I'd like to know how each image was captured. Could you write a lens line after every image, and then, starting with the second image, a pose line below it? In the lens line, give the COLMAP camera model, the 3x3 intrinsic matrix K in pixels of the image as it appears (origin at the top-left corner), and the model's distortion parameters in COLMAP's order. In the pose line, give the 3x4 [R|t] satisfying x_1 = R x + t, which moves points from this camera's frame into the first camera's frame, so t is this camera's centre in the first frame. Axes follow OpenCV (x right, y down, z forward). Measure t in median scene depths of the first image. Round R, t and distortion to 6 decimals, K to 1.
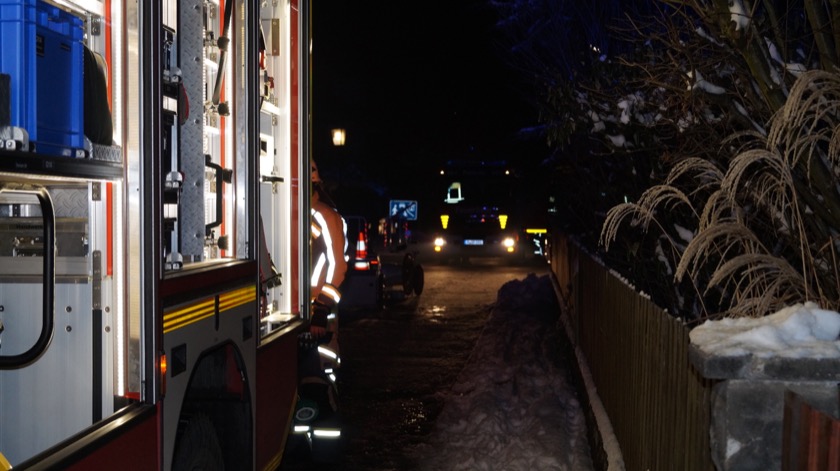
lens RADIAL K [[1275.6, 0, 420.0], [0, 1275.6, 236.5], [0, 0, 1]] dist [0.006216, 0.000000]
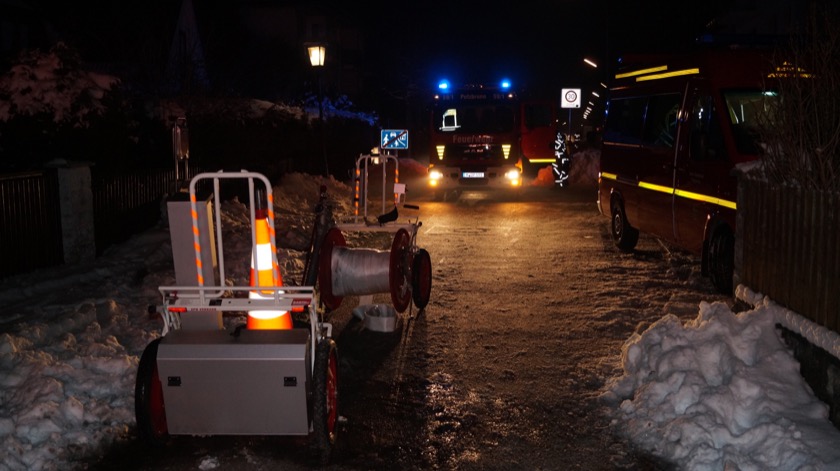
lens RADIAL K [[918.0, 0, 419.6], [0, 918.0, 233.0], [0, 0, 1]] dist [-0.028167, 0.000000]
pose [[0.999782, -0.017768, 0.010988, -0.003215], [0.016800, 0.996433, 0.082700, -0.008643], [-0.012418, -0.082497, 0.996514, 0.350854]]
